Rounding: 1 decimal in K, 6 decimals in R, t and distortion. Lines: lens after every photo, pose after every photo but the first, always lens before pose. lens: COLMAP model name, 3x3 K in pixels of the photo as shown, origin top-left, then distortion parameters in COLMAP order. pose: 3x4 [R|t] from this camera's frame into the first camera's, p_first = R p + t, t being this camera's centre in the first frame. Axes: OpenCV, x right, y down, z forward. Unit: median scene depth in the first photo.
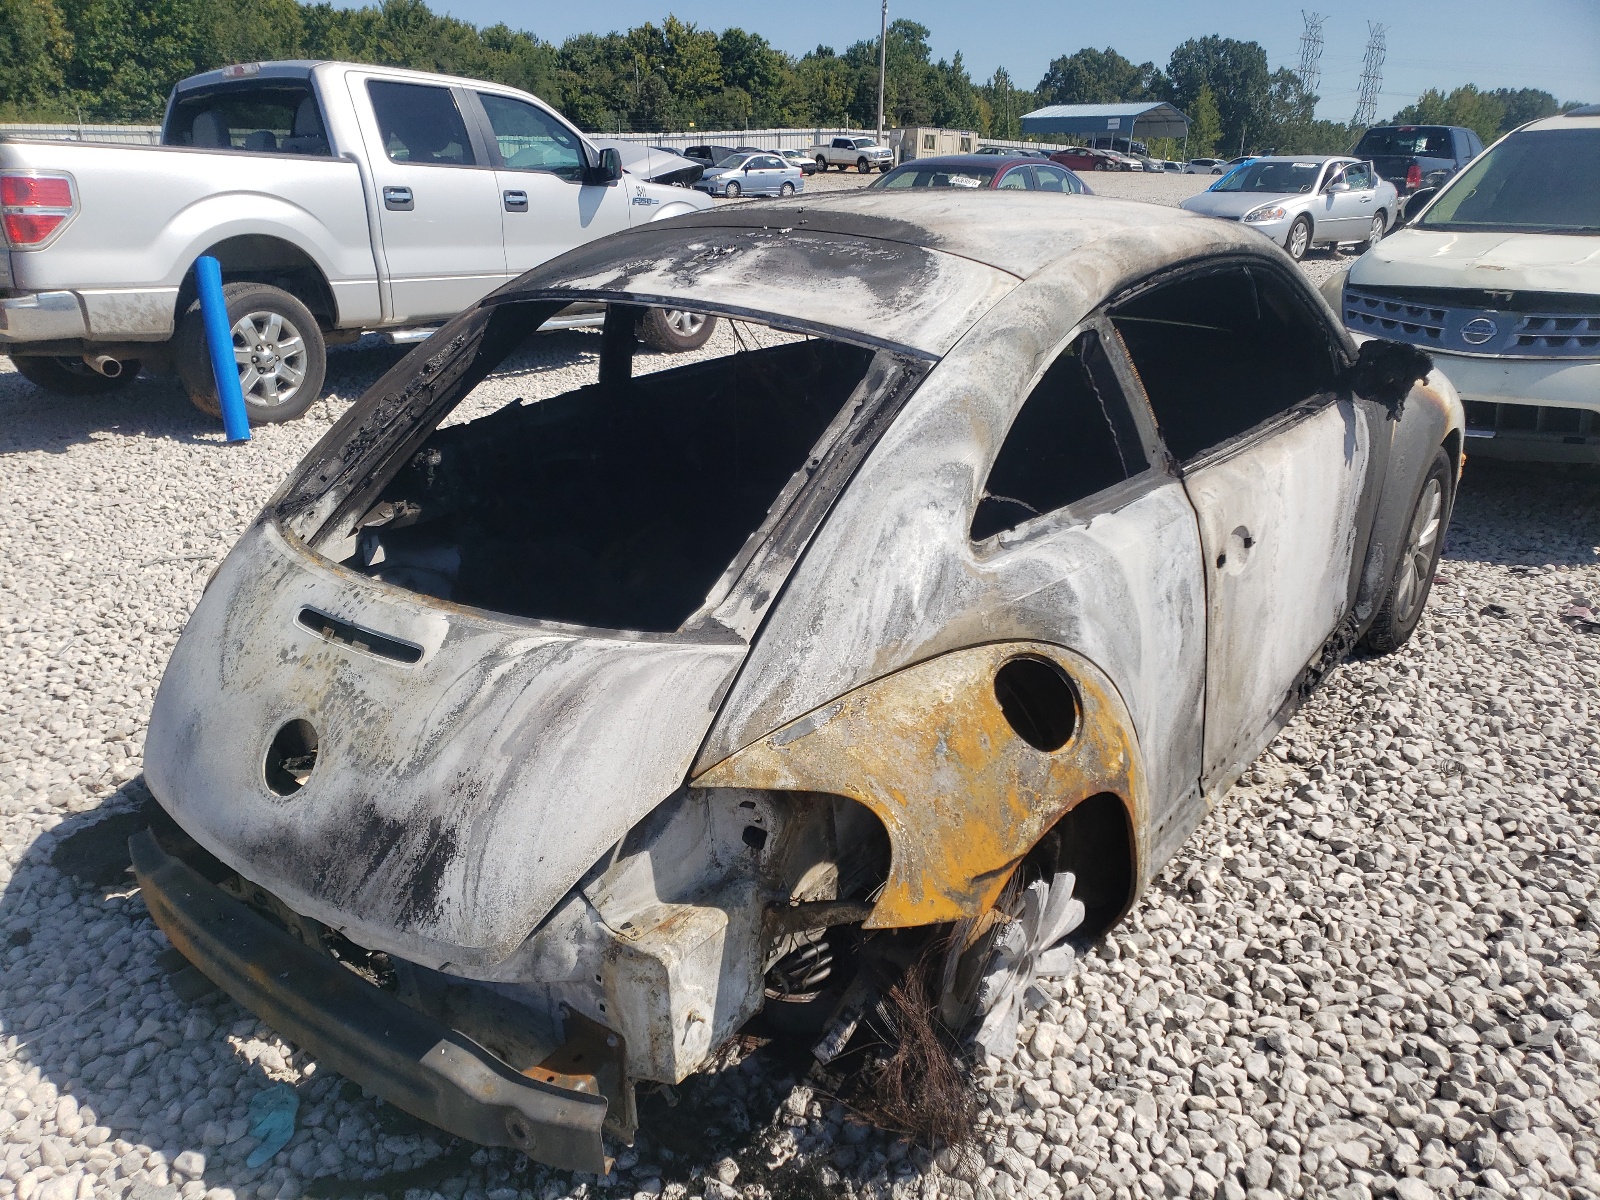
lens RADIAL K [[1212.2, 0, 800.0], [0, 1212.2, 600.0], [0, 0, 1]] dist [0.037989, -0.005275]
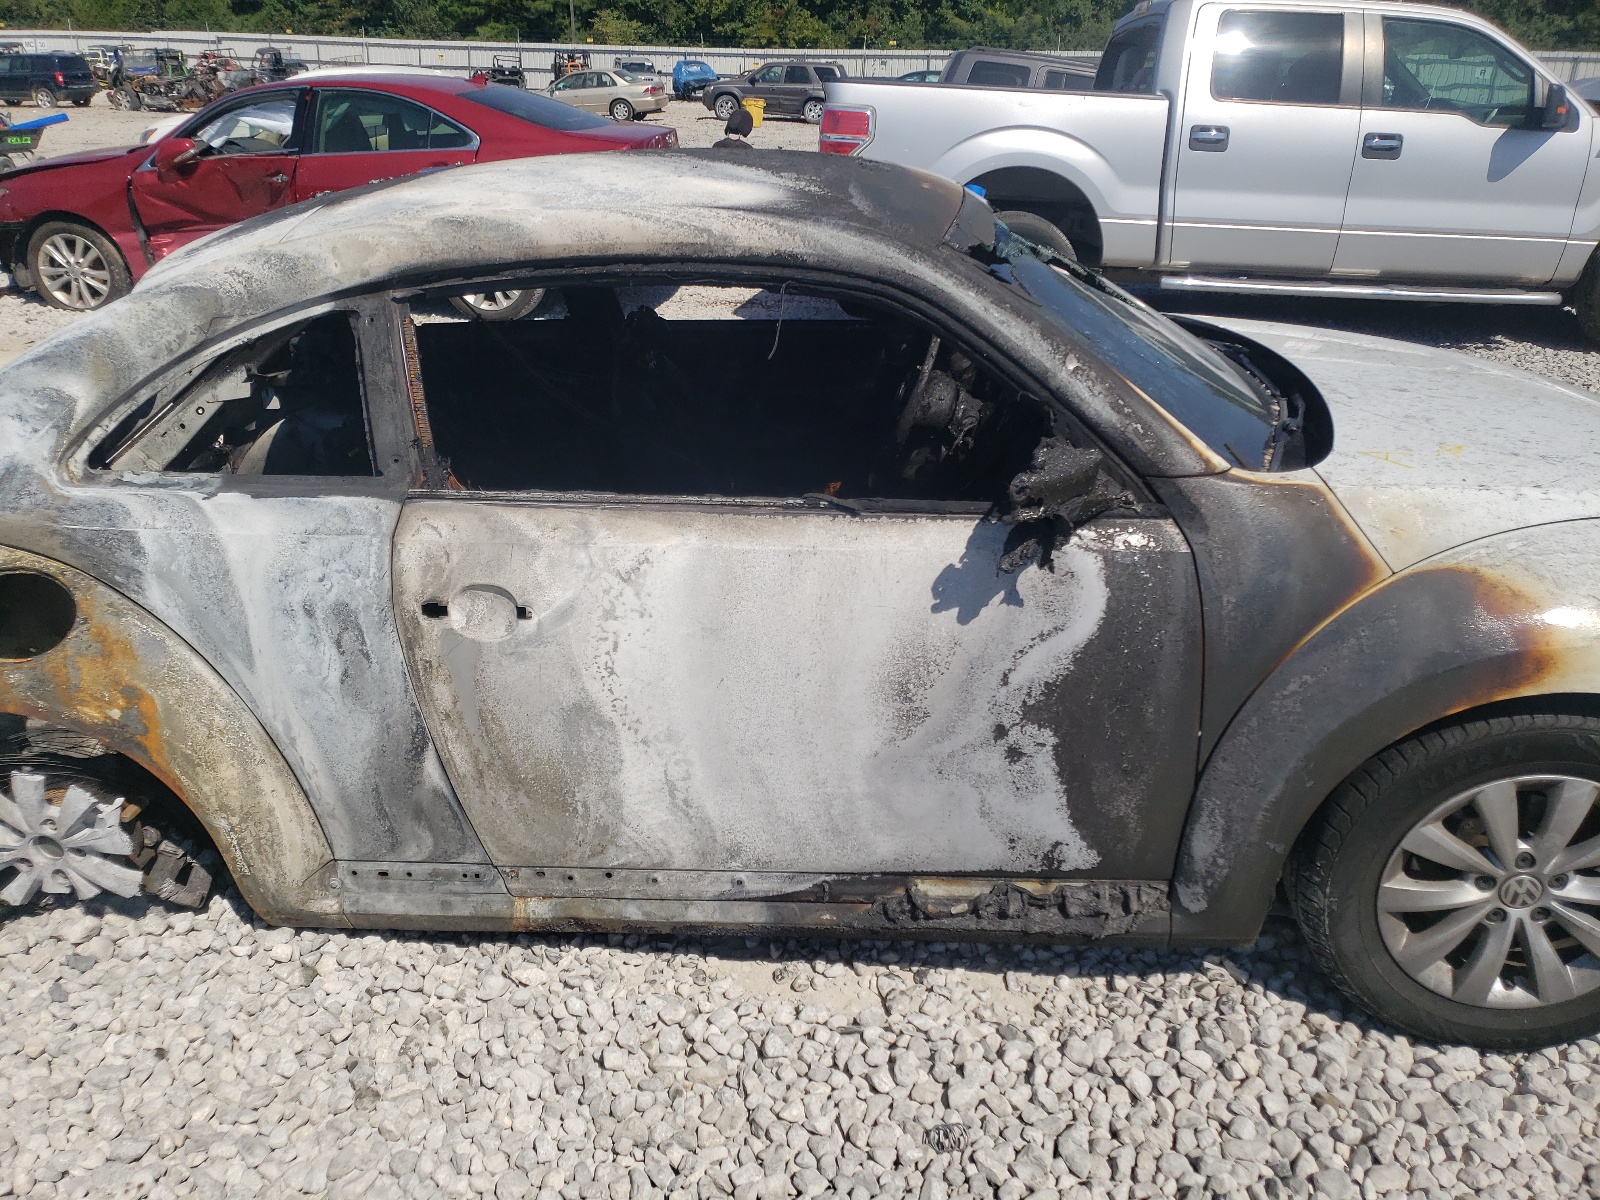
lens RADIAL K [[1212.2, 0, 800.0], [0, 1212.2, 600.0], [0, 0, 1]] dist [0.037989, -0.005275]
pose [[0.576446, 0.339144, -0.743432, 0.353417], [-0.300797, 0.933988, 0.192840, -0.088008], [0.759758, 0.112461, 0.640407, 0.204907]]
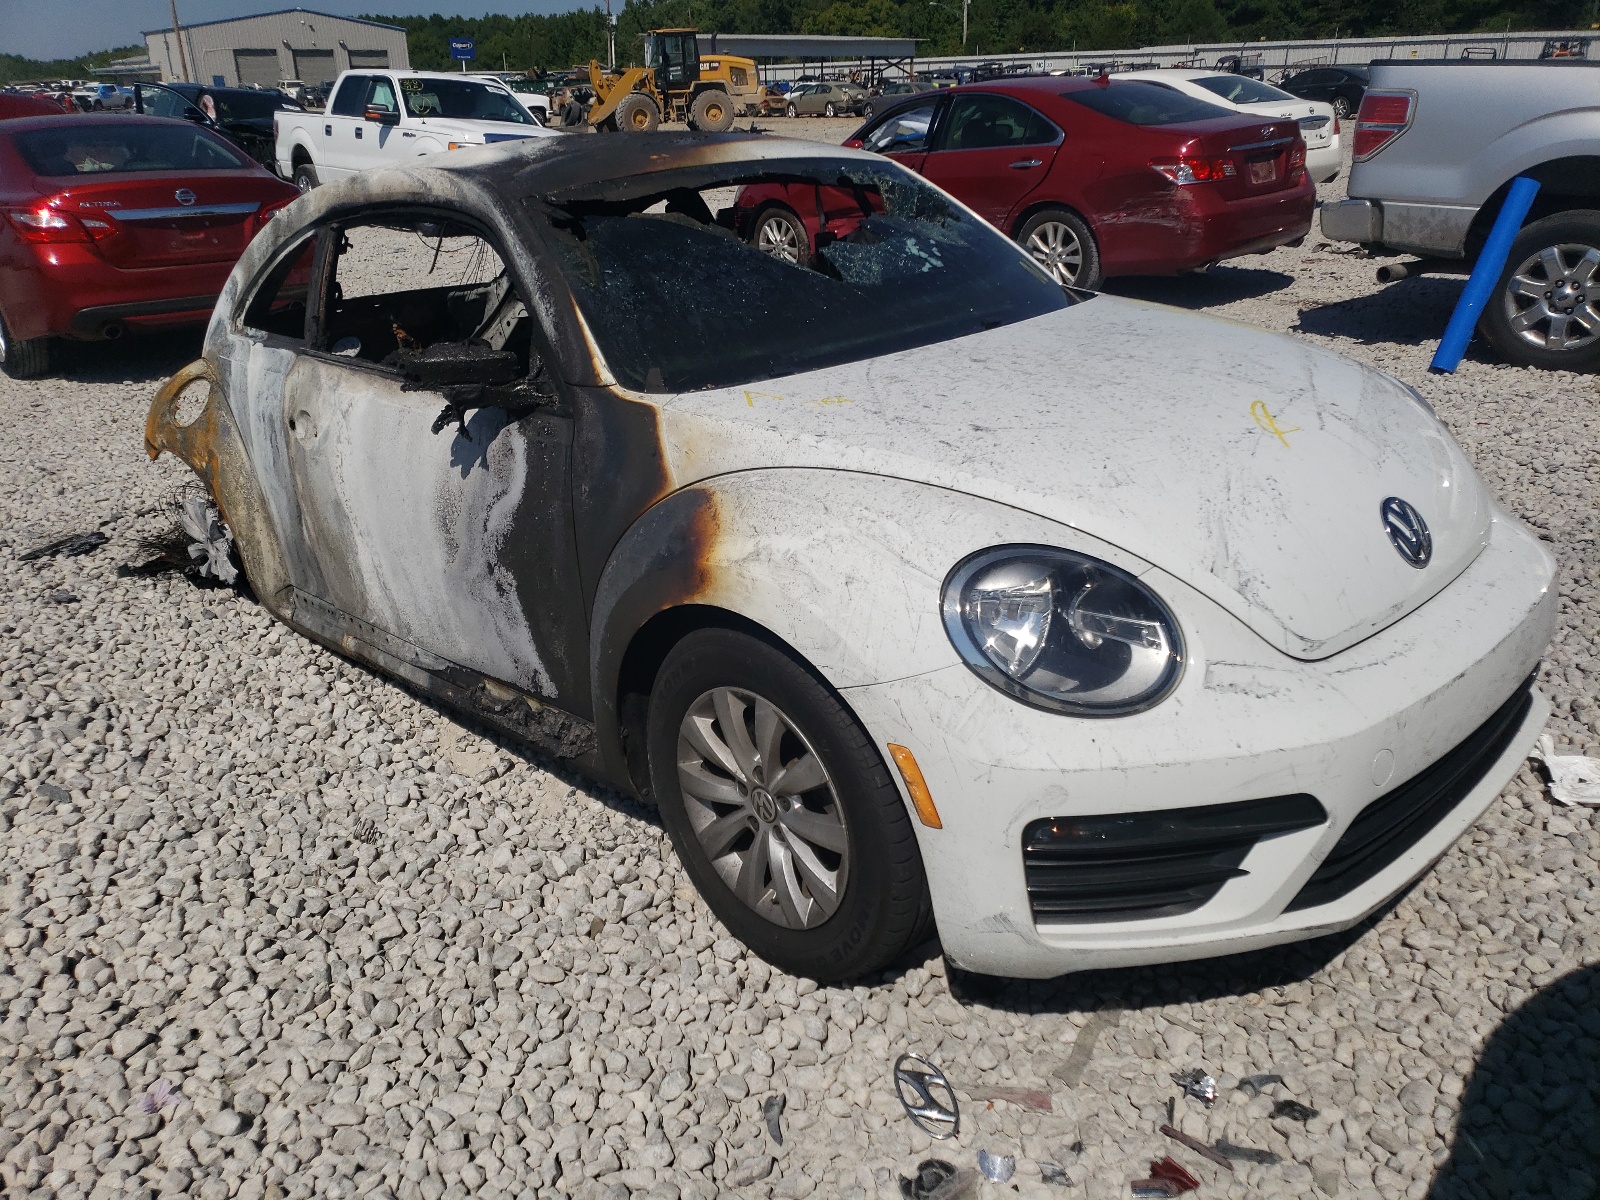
lens RADIAL K [[1212.2, 0, 800.0], [0, 1212.2, 600.0], [0, 0, 1]] dist [0.037989, -0.005275]
pose [[-0.061293, 0.399994, -0.914466, 0.503345], [-0.321587, 0.859418, 0.397470, -0.179385], [0.944894, 0.318442, 0.075957, 0.461937]]
